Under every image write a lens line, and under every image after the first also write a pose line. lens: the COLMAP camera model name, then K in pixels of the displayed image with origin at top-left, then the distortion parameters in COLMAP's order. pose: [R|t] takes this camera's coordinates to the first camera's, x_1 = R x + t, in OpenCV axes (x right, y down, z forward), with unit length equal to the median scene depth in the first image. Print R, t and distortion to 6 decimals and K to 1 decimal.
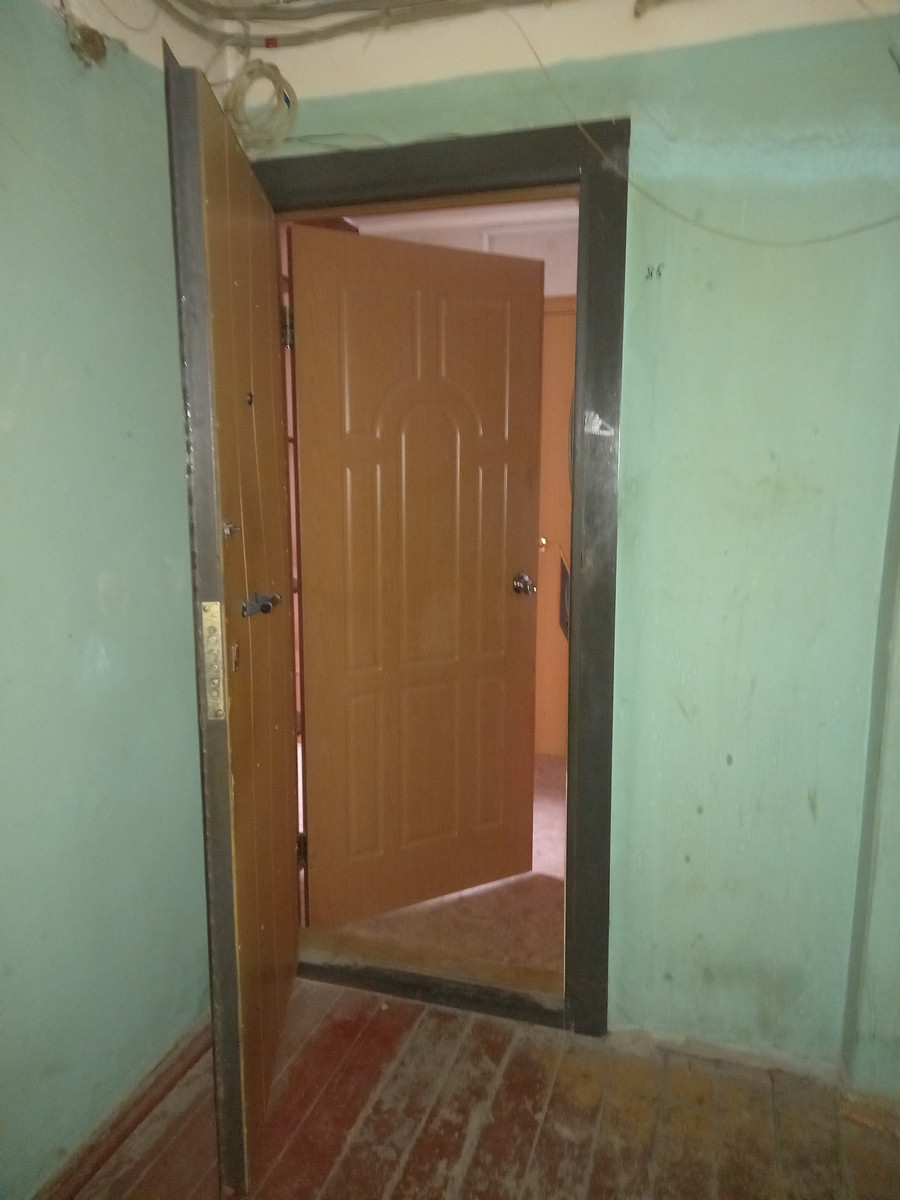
lens RADIAL K [[871.3, 0, 450.7], [0, 871.3, 598.5], [0, 0, 1]] dist [0.070494, -0.058605]
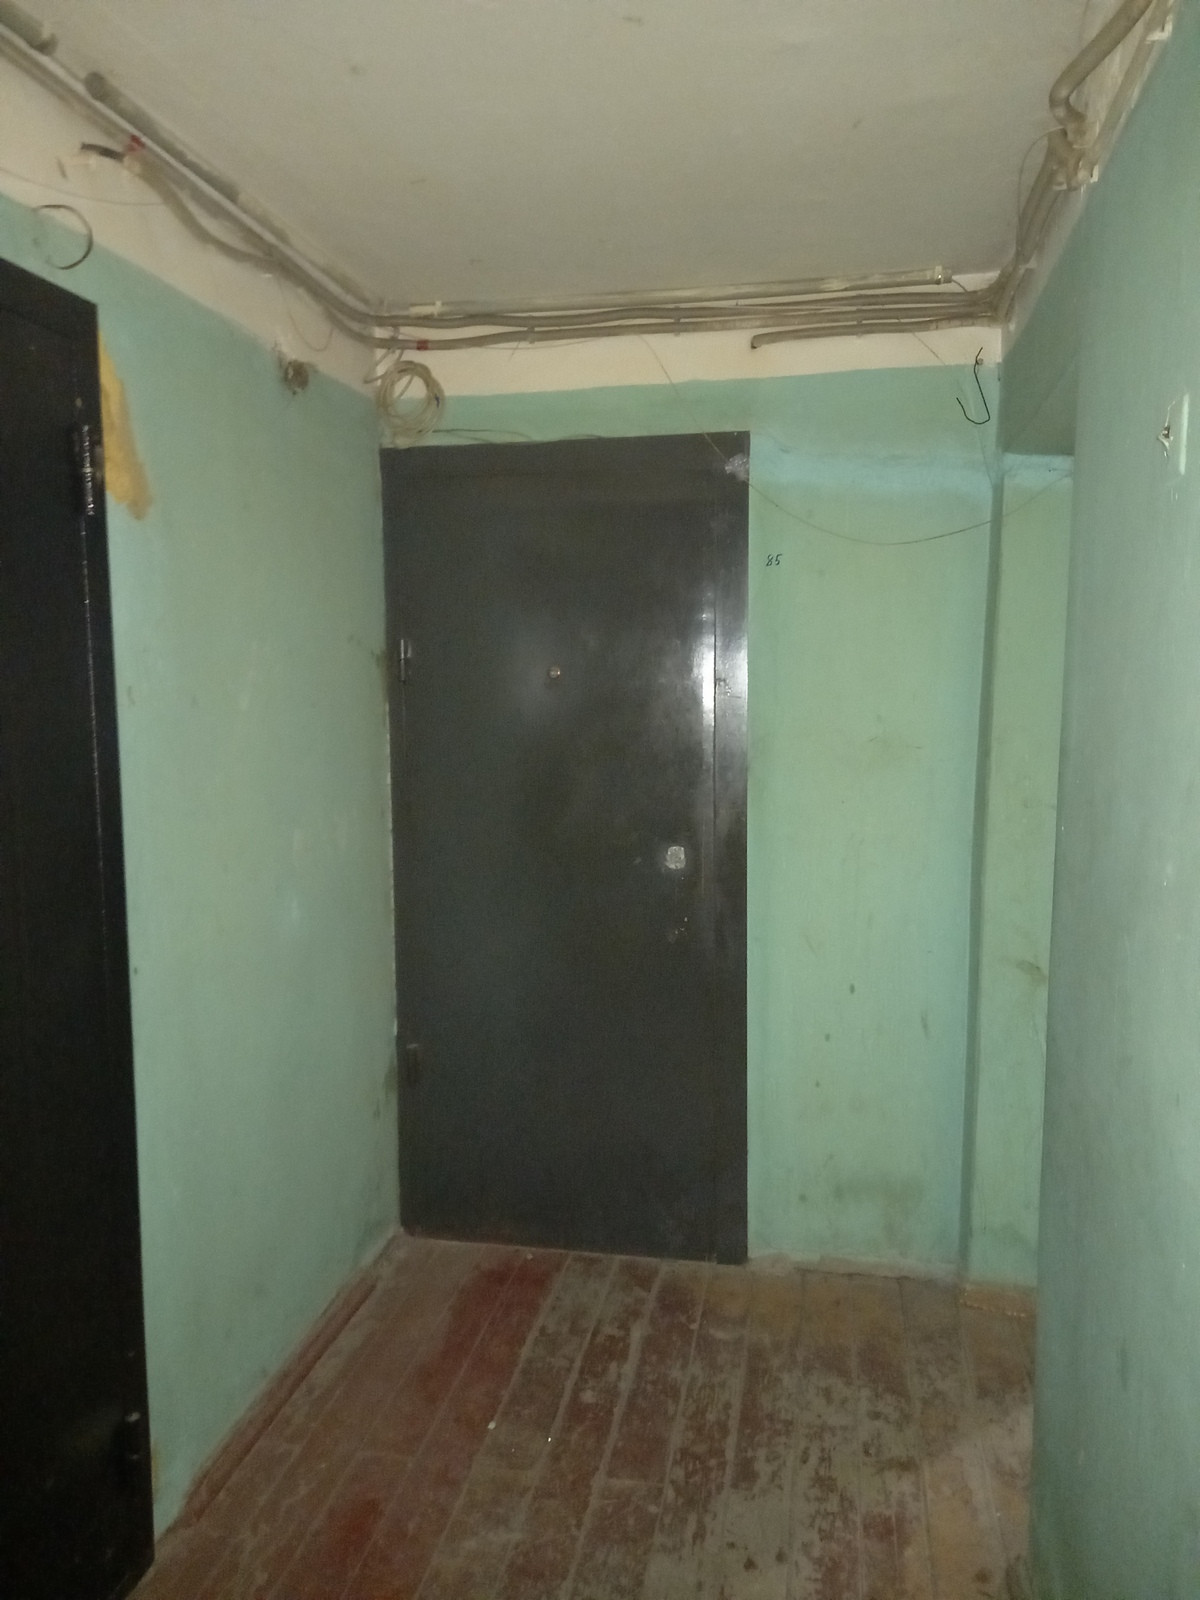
lens RADIAL K [[1161.7, 0, 601.1], [0, 1161.7, 805.9], [0, 0, 1]] dist [0.070494, -0.058605]
pose [[0.992800, -0.019651, 0.118157, -0.166910], [0.025803, 0.998377, -0.050760, 0.019773], [-0.116968, 0.053444, 0.991697, -0.436290]]
